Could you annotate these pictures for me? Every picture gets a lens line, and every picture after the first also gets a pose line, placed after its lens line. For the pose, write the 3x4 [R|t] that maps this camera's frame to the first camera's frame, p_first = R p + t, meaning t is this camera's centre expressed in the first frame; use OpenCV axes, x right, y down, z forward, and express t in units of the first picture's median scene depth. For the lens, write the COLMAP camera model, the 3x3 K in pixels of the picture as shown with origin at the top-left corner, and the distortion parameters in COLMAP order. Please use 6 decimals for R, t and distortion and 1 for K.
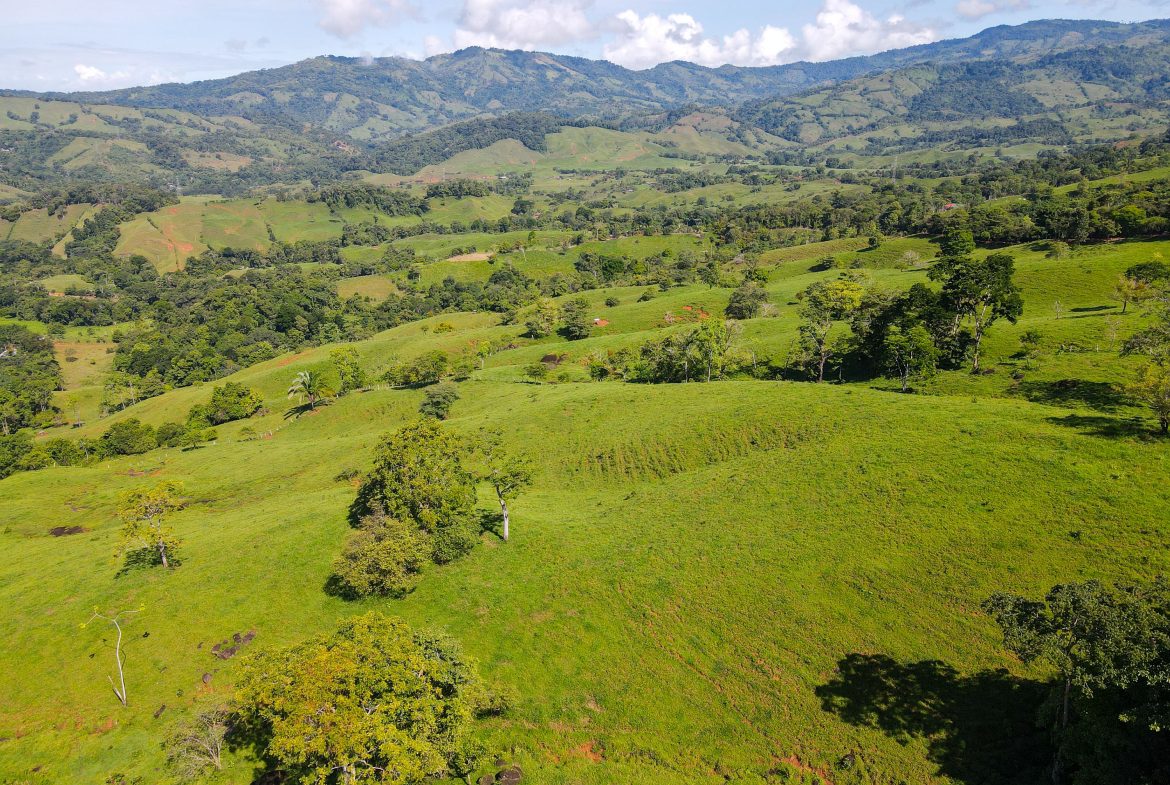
lens RADIAL K [[856.1, 0, 579.8], [0, 856.1, 393.6], [0, 0, 1]] dist [-0.004957, 0.032731]
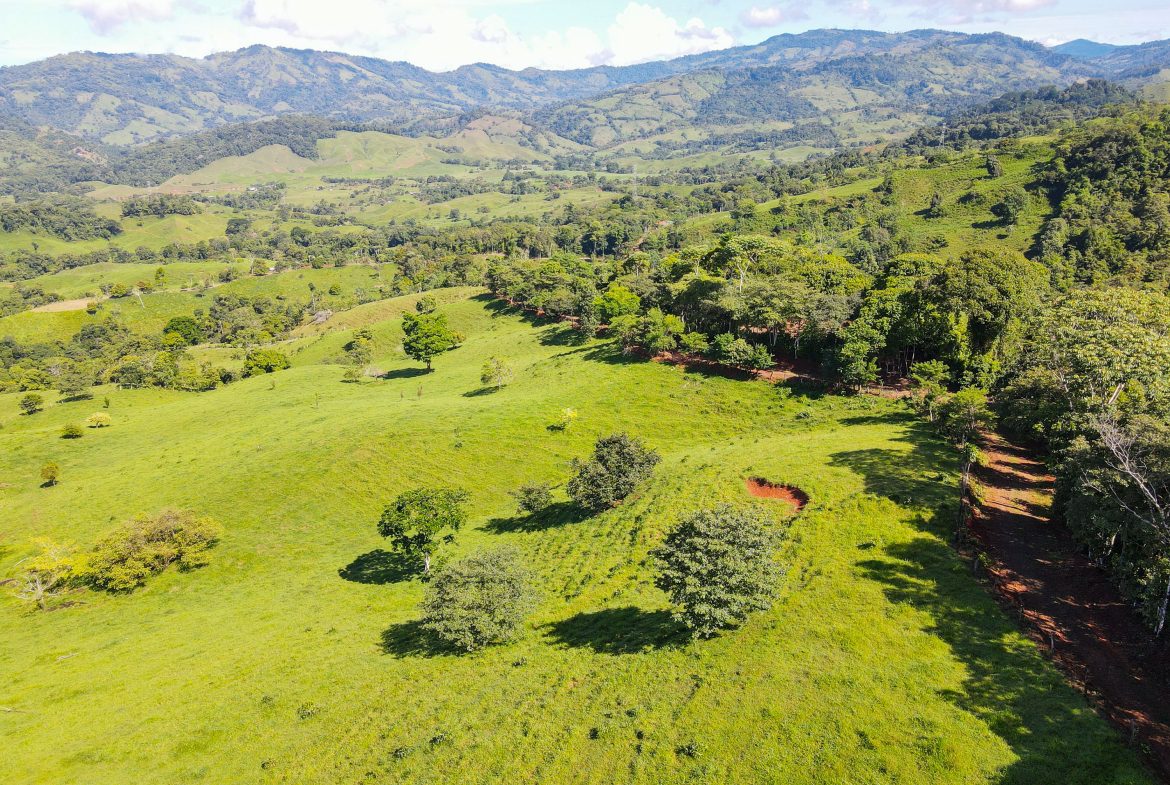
lens RADIAL K [[838.9, 0, 585.0], [0, 838.9, 392.5], [0, 0, 1]] dist [0.014682, 0.007007]
pose [[0.980964, -0.062065, 0.184002, 0.271303], [0.061746, 0.998064, 0.007470, -0.081673], [-0.184109, 0.004034, 0.982898, 0.227876]]
